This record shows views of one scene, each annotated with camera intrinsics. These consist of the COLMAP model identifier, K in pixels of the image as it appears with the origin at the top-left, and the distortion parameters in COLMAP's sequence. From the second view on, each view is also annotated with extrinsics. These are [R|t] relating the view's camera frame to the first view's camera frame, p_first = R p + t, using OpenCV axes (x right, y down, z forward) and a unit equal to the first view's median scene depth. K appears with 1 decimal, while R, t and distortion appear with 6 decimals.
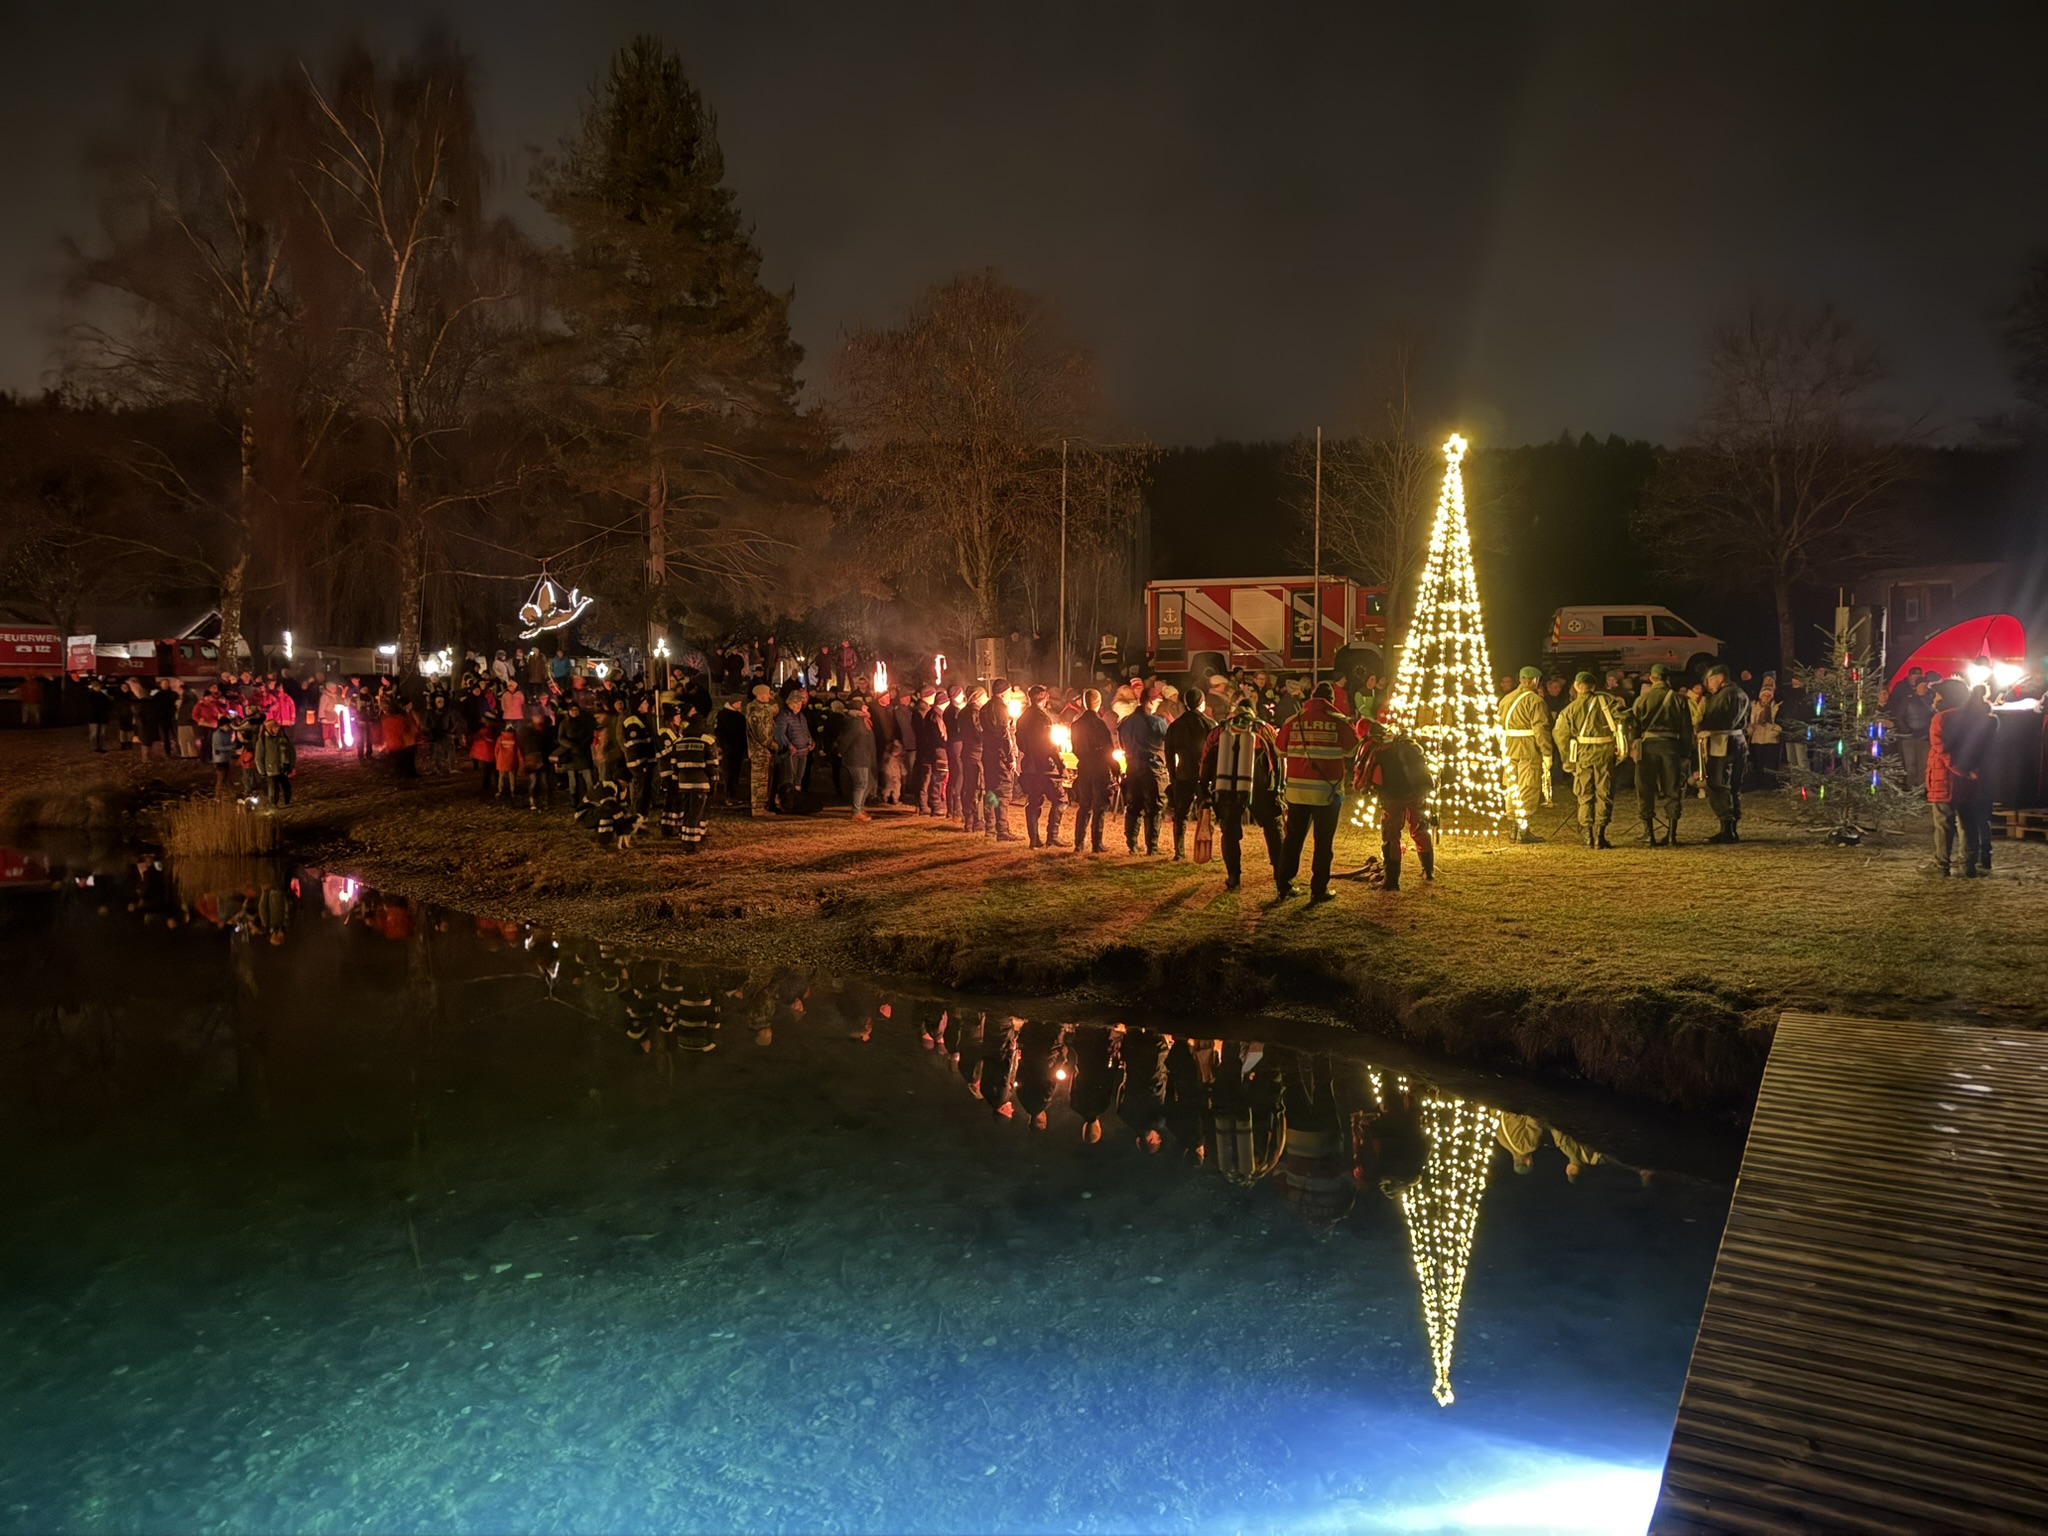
lens RADIAL K [[1392.7, 0, 1021.2], [0, 1392.7, 786.4], [0, 0, 1]] dist [0.026026, -0.052026]
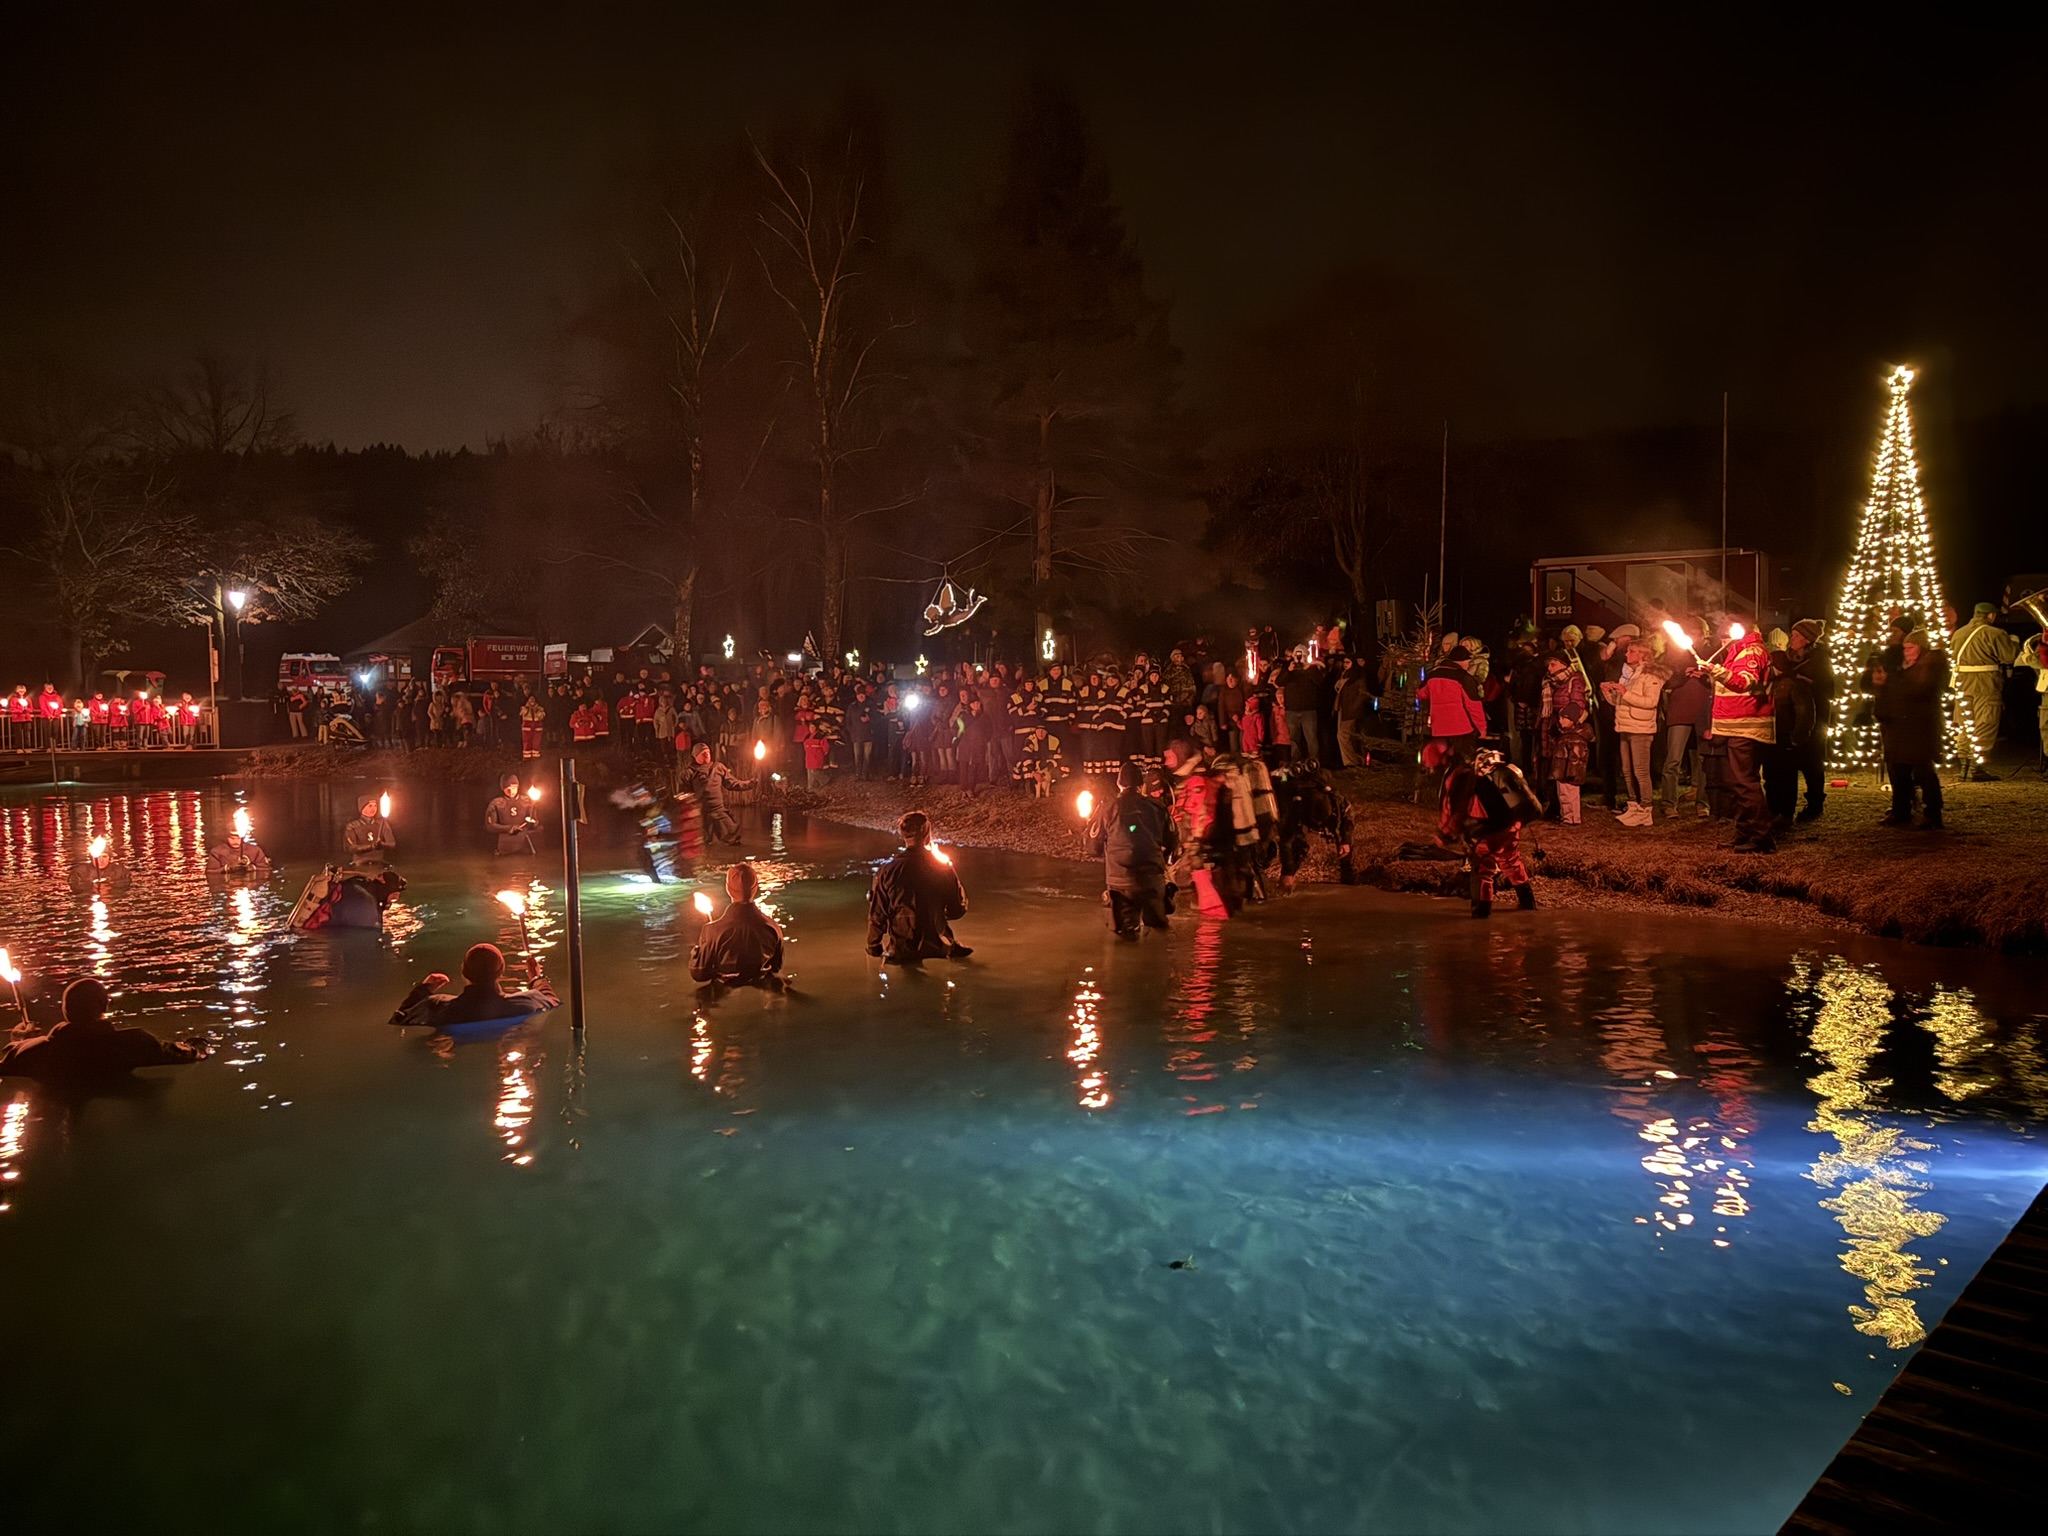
lens RADIAL K [[1392.7, 0, 1021.7], [0, 1392.7, 793.3], [0, 0, 1]] dist [0.026026, -0.052026]
pose [[0.970373, 0.005498, -0.241548, -0.052404], [-0.006767, 0.999967, -0.004425, 0.057924], [0.241516, 0.005929, 0.970379, -0.102956]]
